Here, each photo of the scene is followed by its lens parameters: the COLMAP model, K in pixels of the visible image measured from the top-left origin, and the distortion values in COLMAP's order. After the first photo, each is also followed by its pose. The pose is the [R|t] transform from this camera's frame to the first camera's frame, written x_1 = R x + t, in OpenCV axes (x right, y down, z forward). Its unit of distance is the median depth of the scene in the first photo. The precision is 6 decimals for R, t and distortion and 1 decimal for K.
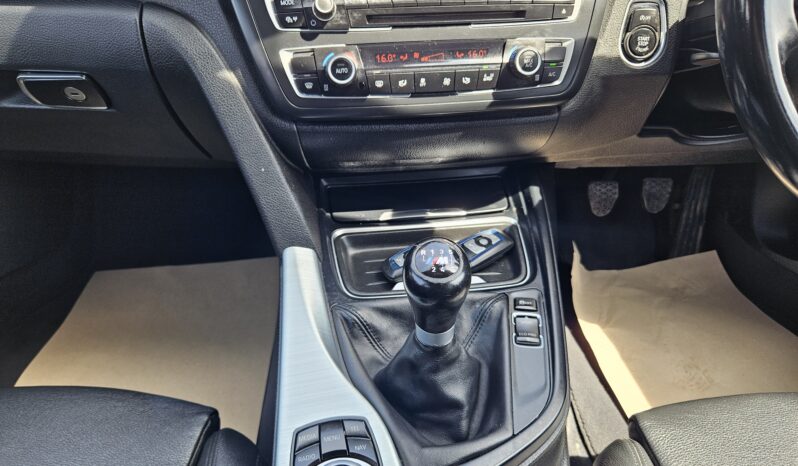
lens RADIAL K [[545.2, 0, 401.3], [0, 545.2, 227.4], [0, 0, 1]] dist [0.036862, -0.036517]
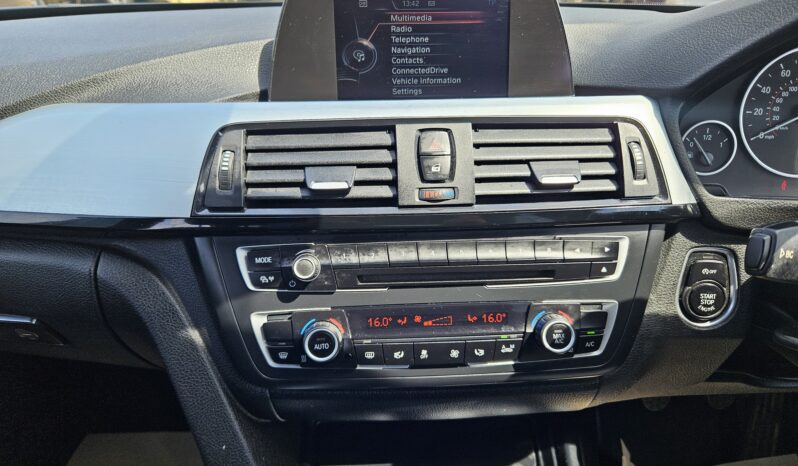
lens RADIAL K [[545.2, 0, 397.2], [0, 545.2, 228.4], [0, 0, 1]] dist [0.036862, -0.036517]
pose [[0.995890, 0.033060, -0.084326, 0.058225], [-0.044876, 0.988802, -0.142326, -0.315746], [0.078677, 0.145525, 0.986221, 0.170208]]
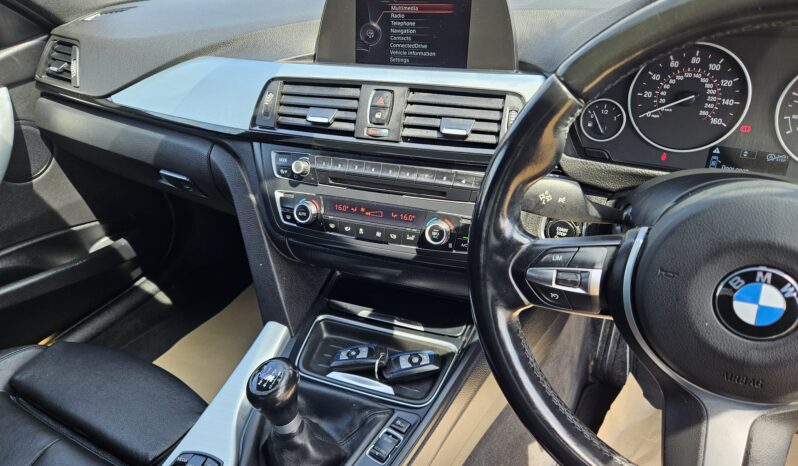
lens RADIAL K [[545.2, 0, 401.2], [0, 545.2, 236.1], [0, 0, 1]] dist [0.036862, -0.036517]
pose [[0.870143, 0.218061, -0.441928, 0.664031], [-0.224913, 0.973654, 0.037583, -0.308180], [0.438480, 0.066692, 0.896263, -0.115243]]
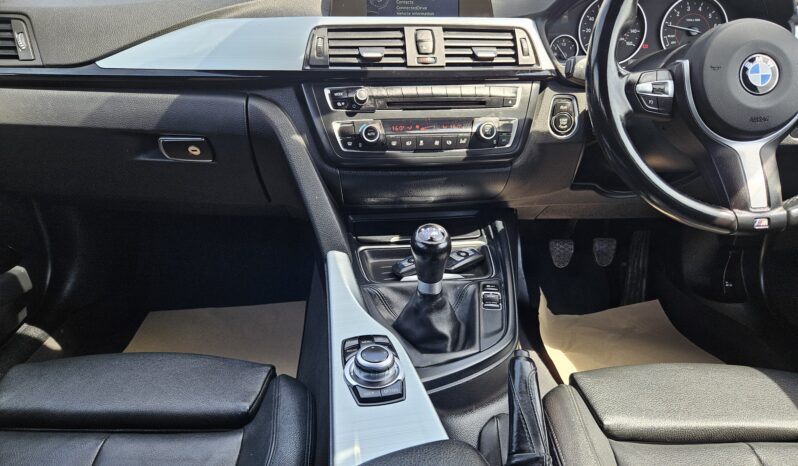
lens RADIAL K [[545.2, 0, 396.4], [0, 545.2, 234.6], [0, 0, 1]] dist [0.036862, -0.036517]
pose [[0.999951, 0.008957, 0.004126, -0.035220], [-0.008056, 0.983254, -0.182061, 0.267109], [-0.005688, 0.182019, 0.983279, -0.472853]]
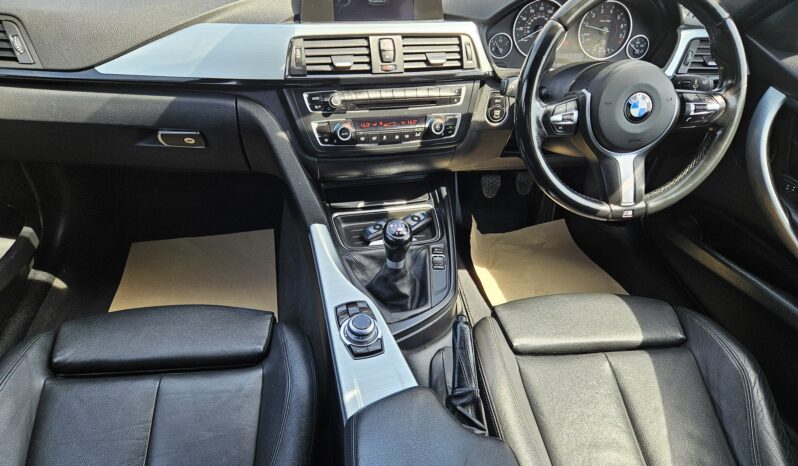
lens RADIAL K [[545.2, 0, 399.7], [0, 545.2, 241.4], [0, 0, 1]] dist [0.036862, -0.036517]
pose [[0.990600, -0.025054, 0.134478, -0.169032], [0.014009, 0.996496, 0.082455, -0.054772], [-0.136073, -0.079796, 0.987480, -0.901730]]
